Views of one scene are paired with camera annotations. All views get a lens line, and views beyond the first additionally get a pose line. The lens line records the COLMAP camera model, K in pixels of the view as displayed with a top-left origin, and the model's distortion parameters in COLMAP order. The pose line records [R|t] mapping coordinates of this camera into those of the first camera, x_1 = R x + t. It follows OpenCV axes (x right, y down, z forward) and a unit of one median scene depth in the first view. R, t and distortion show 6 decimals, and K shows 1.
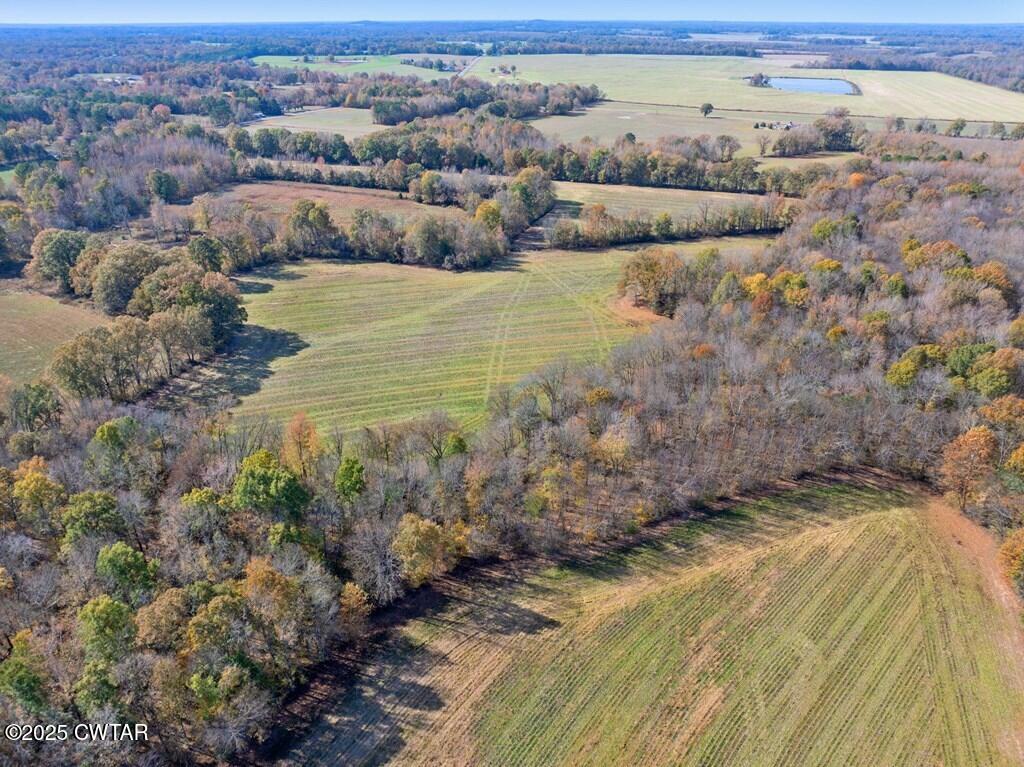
lens RADIAL K [[718.6, 0, 514.3], [0, 718.6, 380.4], [0, 0, 1]] dist [-0.049295, 0.022944]
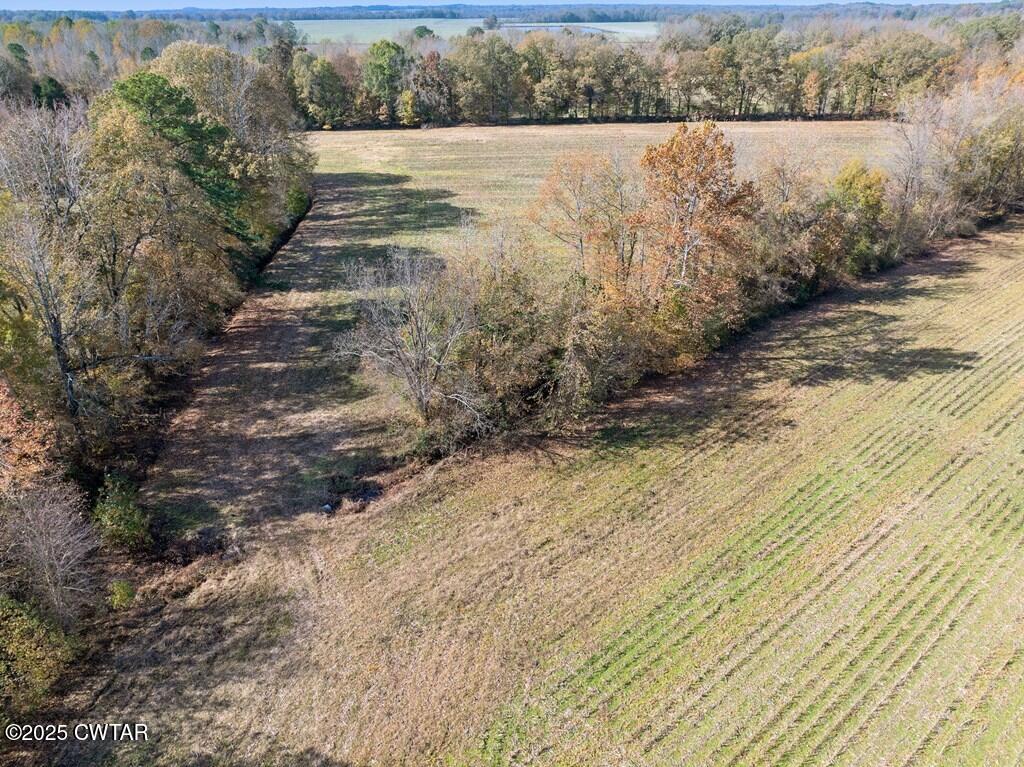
lens RADIAL K [[718.6, 0, 509.9], [0, 718.6, 383.6], [0, 0, 1]] dist [-0.049295, 0.022944]
pose [[0.916879, -0.193378, 0.349196, 0.017136], [0.188672, 0.980876, 0.047796, -0.211992], [-0.351761, 0.022060, 0.935830, 0.892107]]
